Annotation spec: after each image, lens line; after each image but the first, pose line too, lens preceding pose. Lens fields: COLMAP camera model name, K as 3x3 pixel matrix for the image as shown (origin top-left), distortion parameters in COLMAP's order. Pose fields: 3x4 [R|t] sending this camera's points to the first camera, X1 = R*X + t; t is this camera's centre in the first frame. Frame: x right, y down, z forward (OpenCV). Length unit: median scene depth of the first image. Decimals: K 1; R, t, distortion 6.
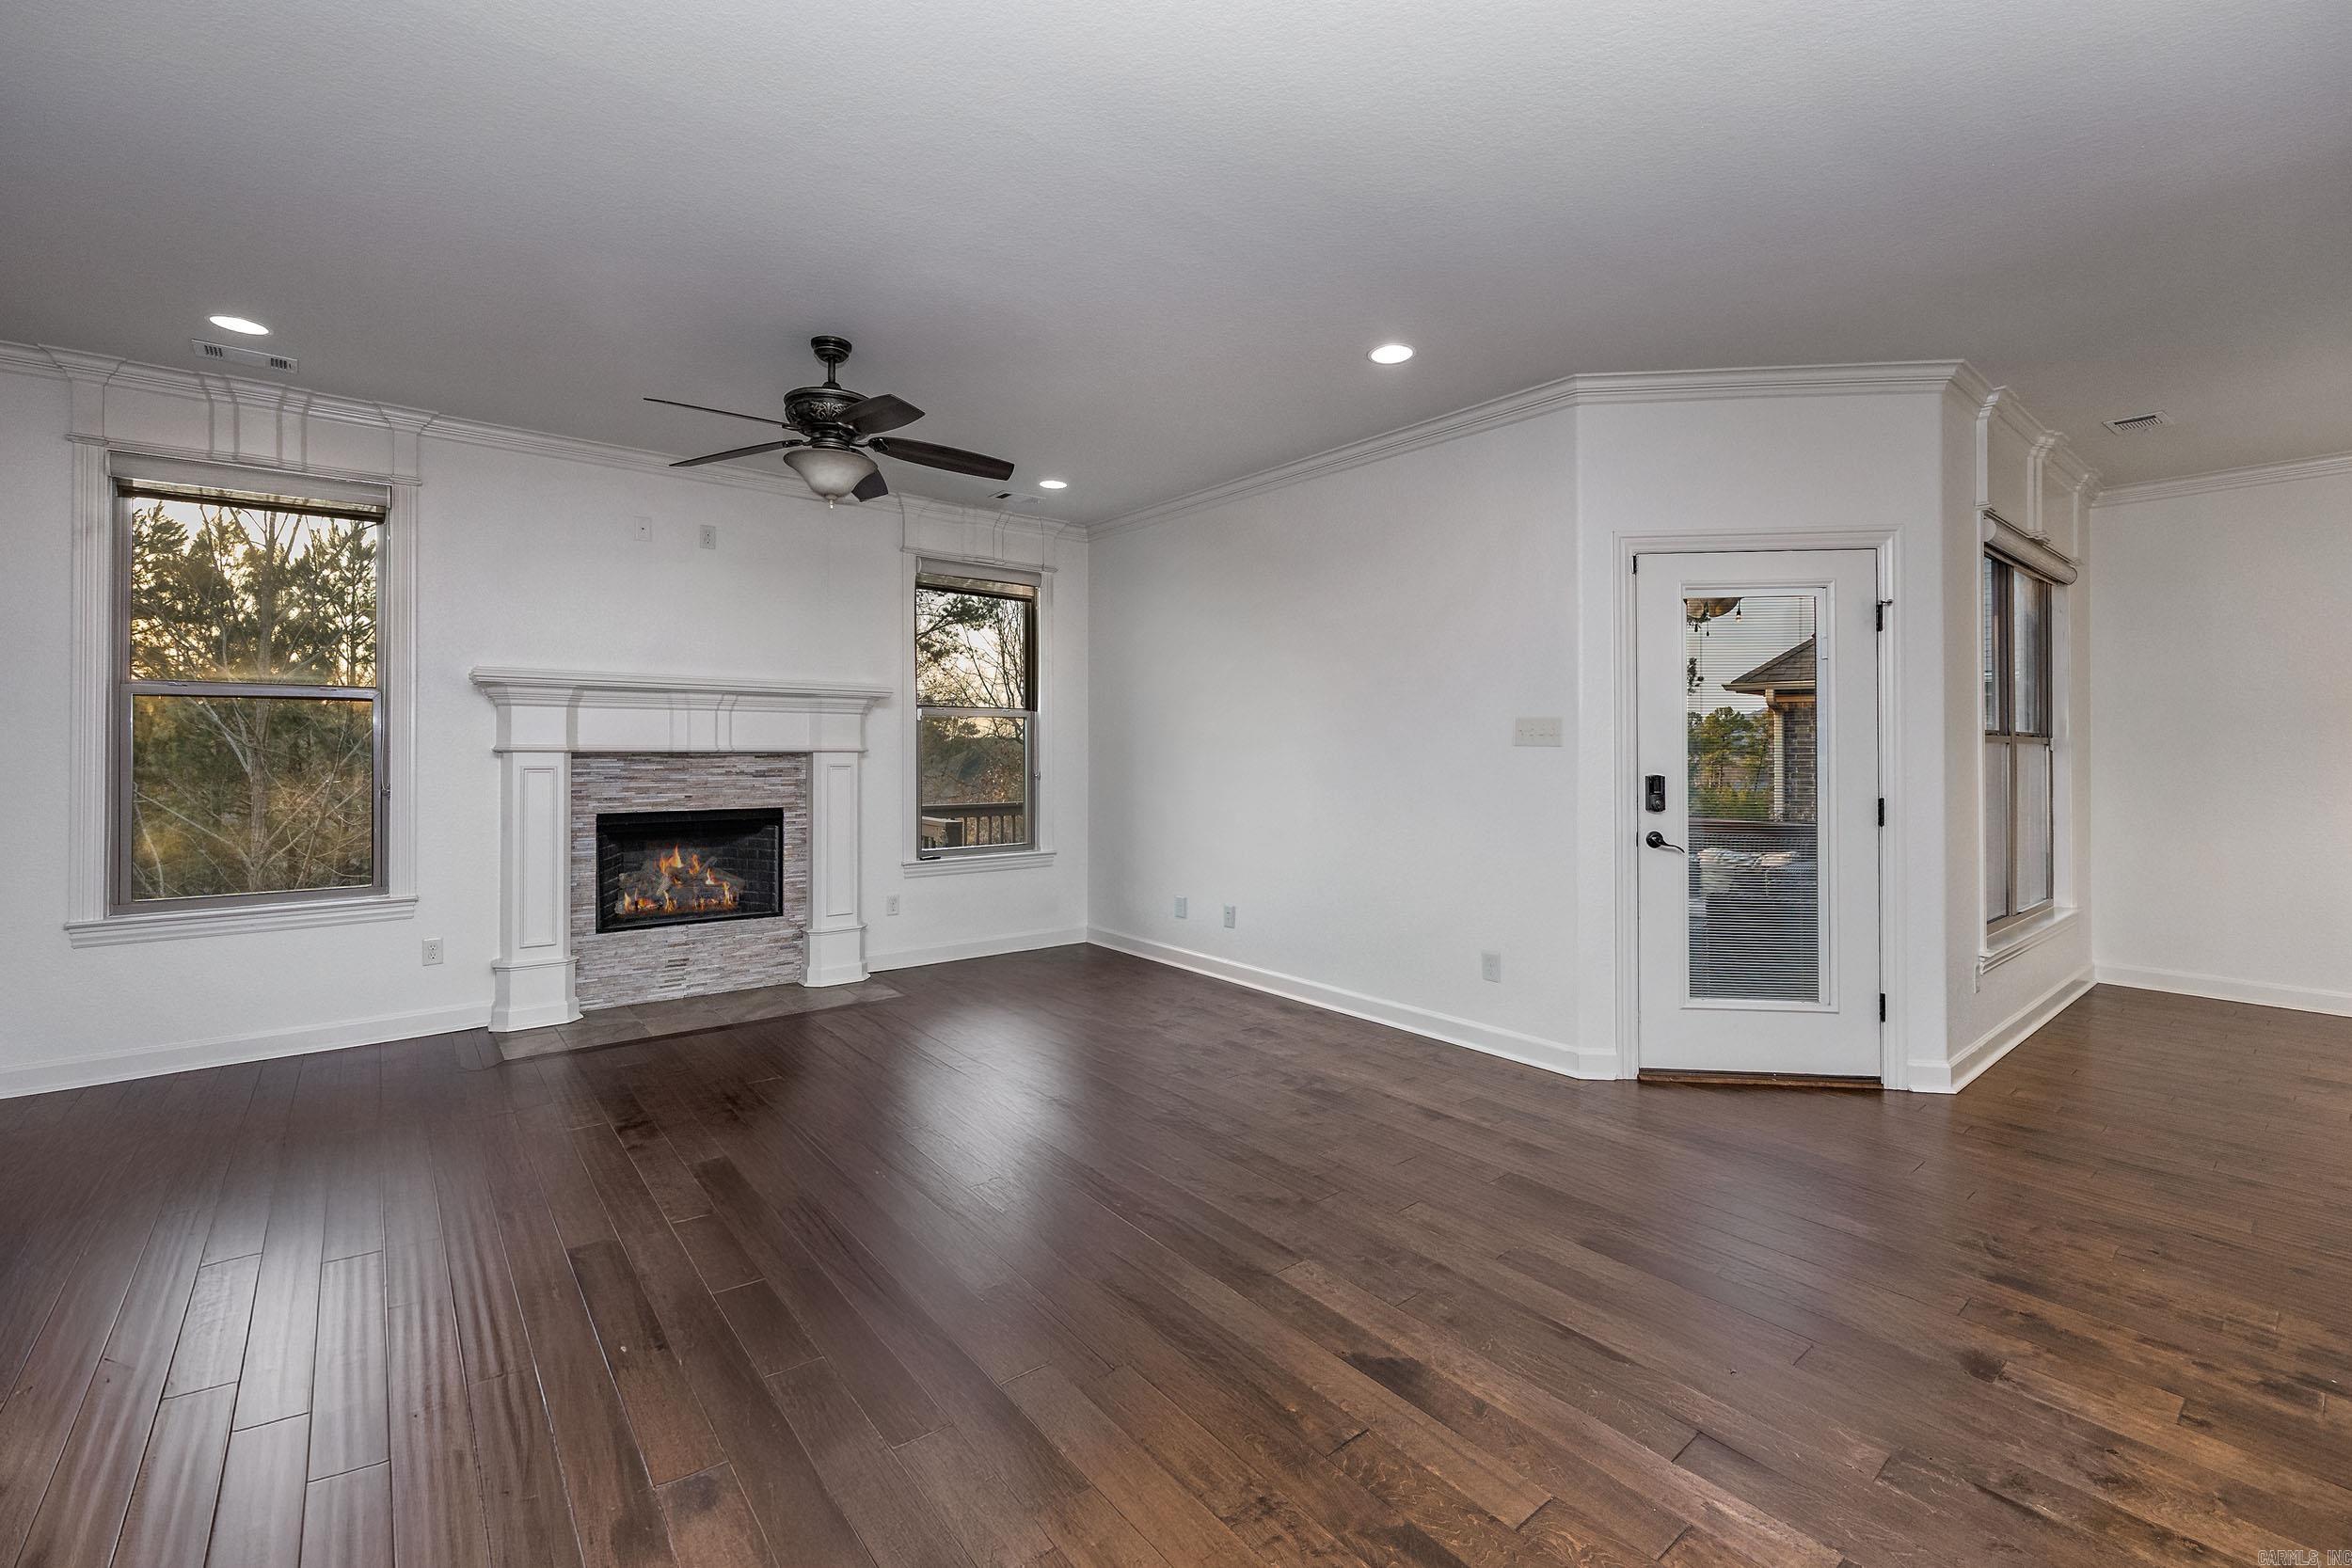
lens RADIAL K [[940.2, 0, 1172.6], [0, 940.2, 751.9], [0, 0, 1]] dist [-0.000344, -0.000113]
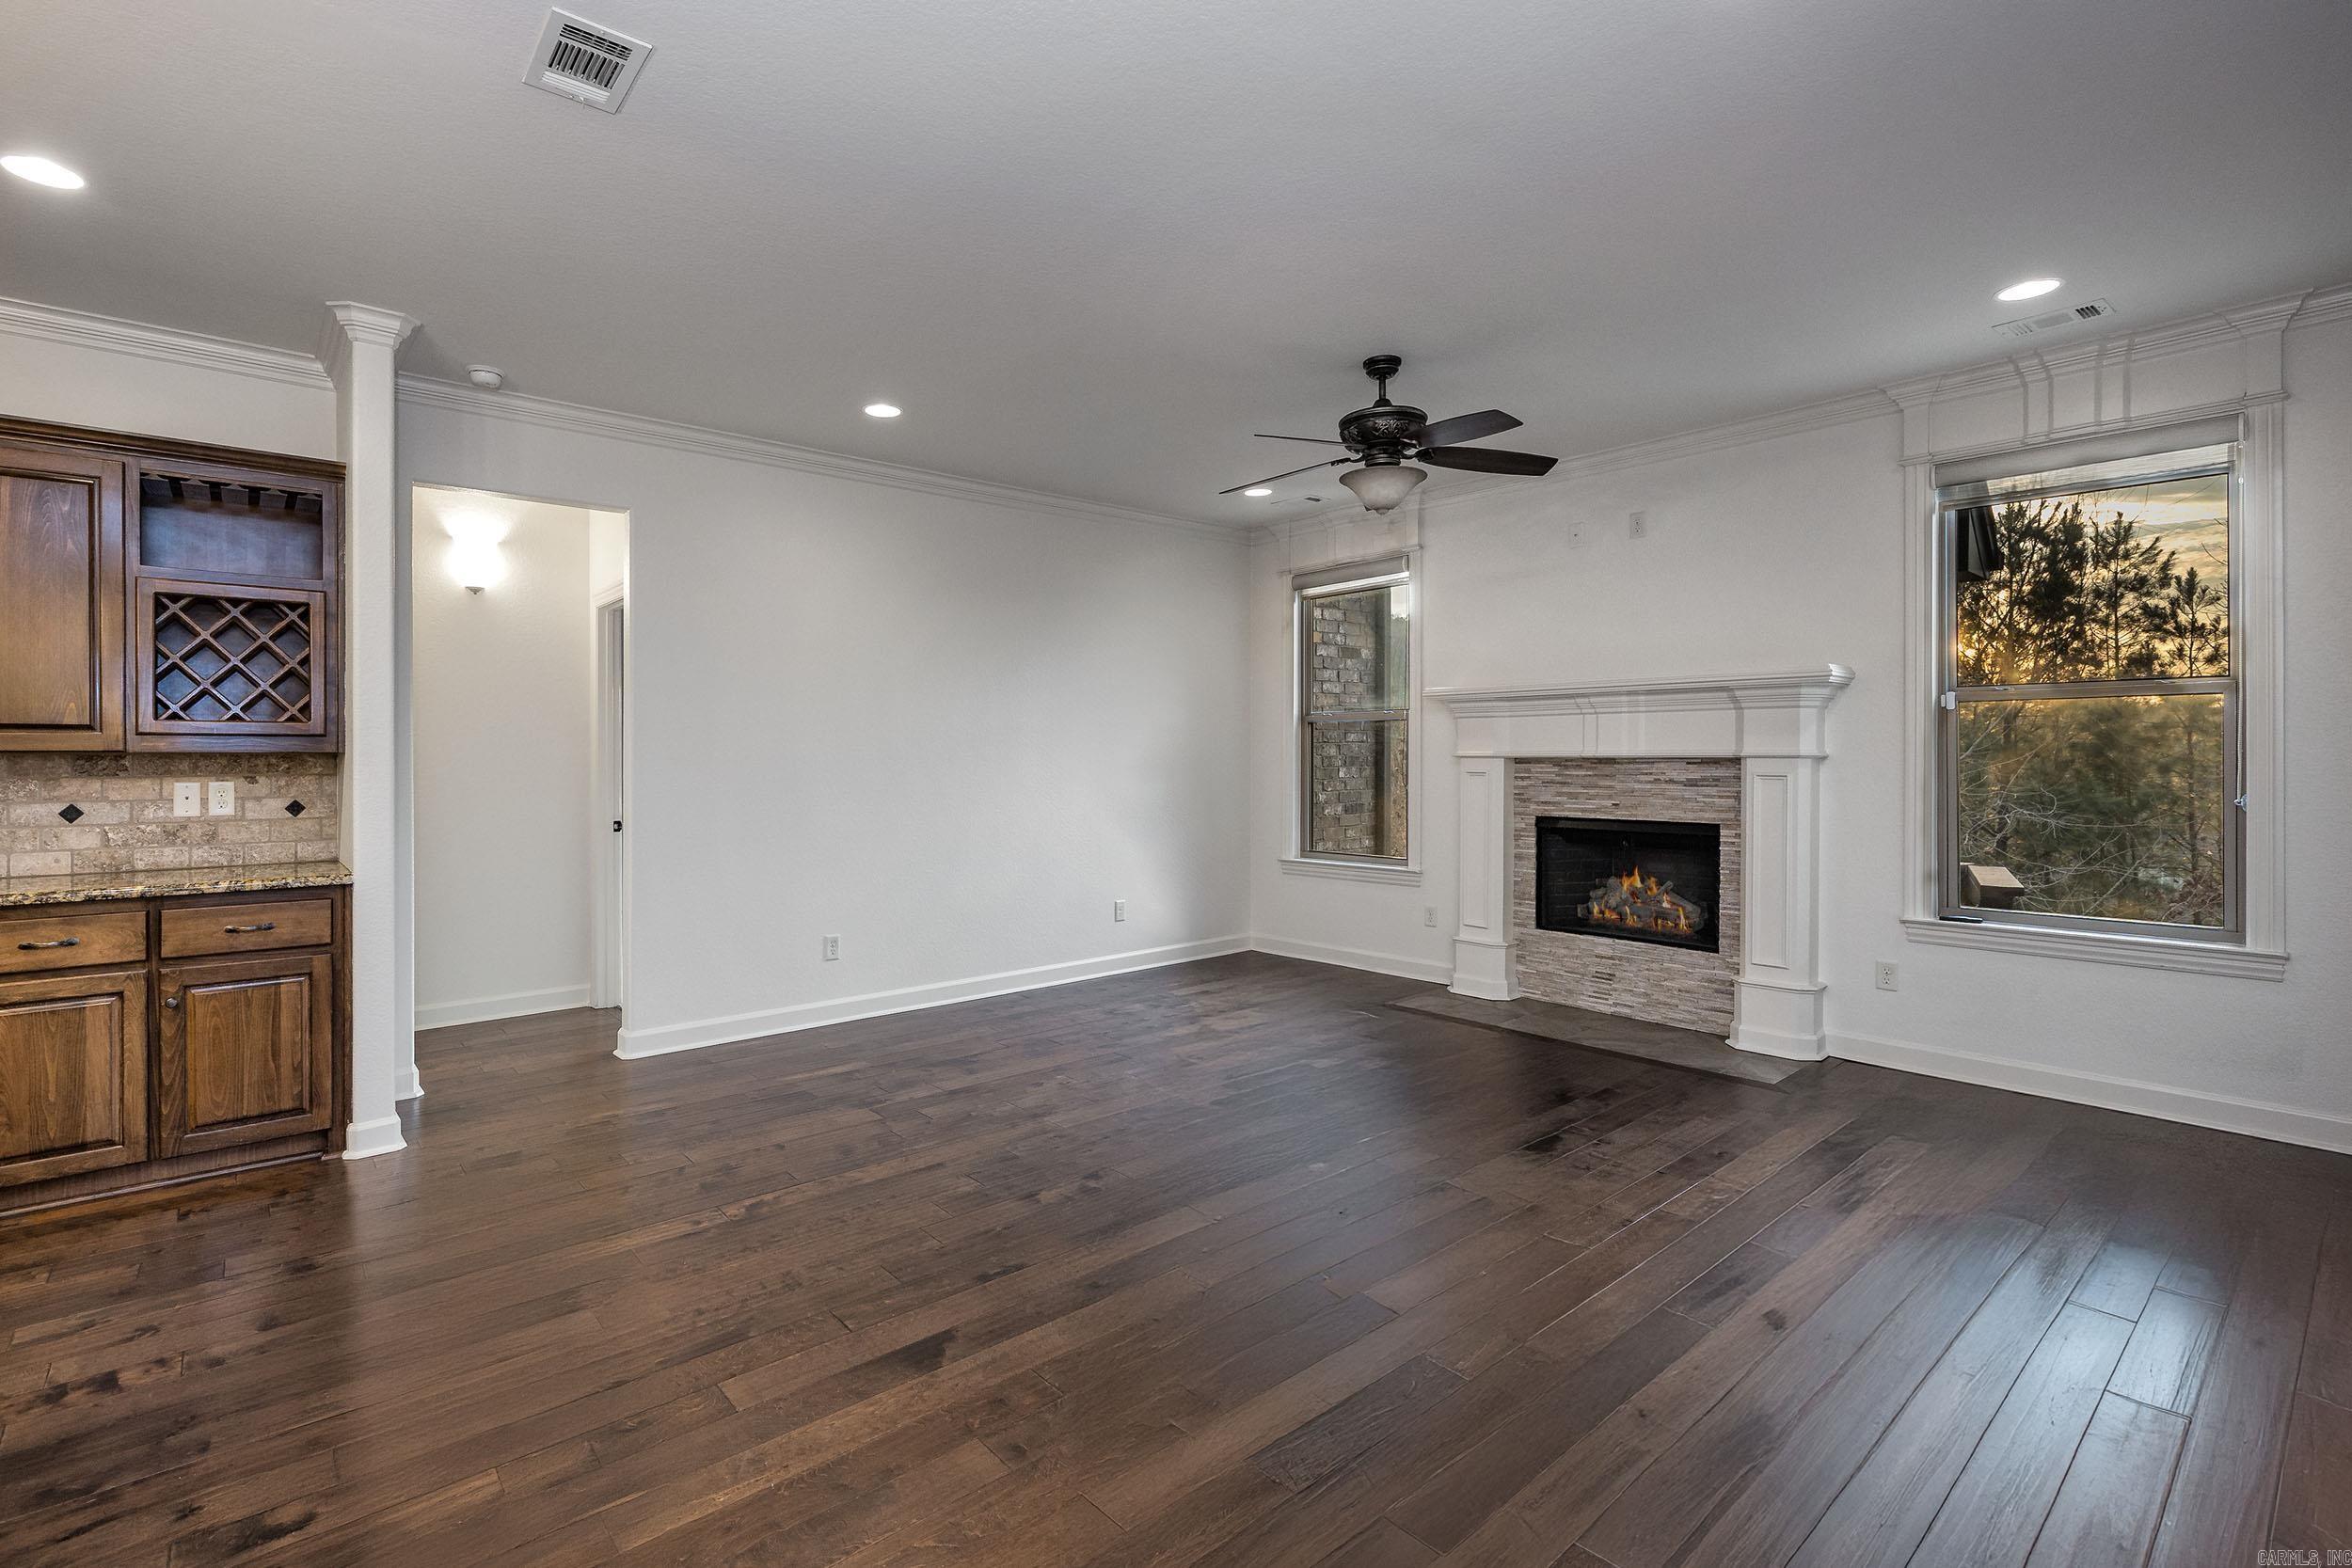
lens RADIAL K [[1141.7, 0, 1175.1], [0, 1141.7, 766.9], [0, 0, 1]] dist [-0.000302, -0.000089]
pose [[0.035887, 0.007741, -0.999326, 0.642014], [-0.001478, 0.999969, 0.007693, 0.001204], [0.999355, 0.001201, 0.035897, 0.528251]]
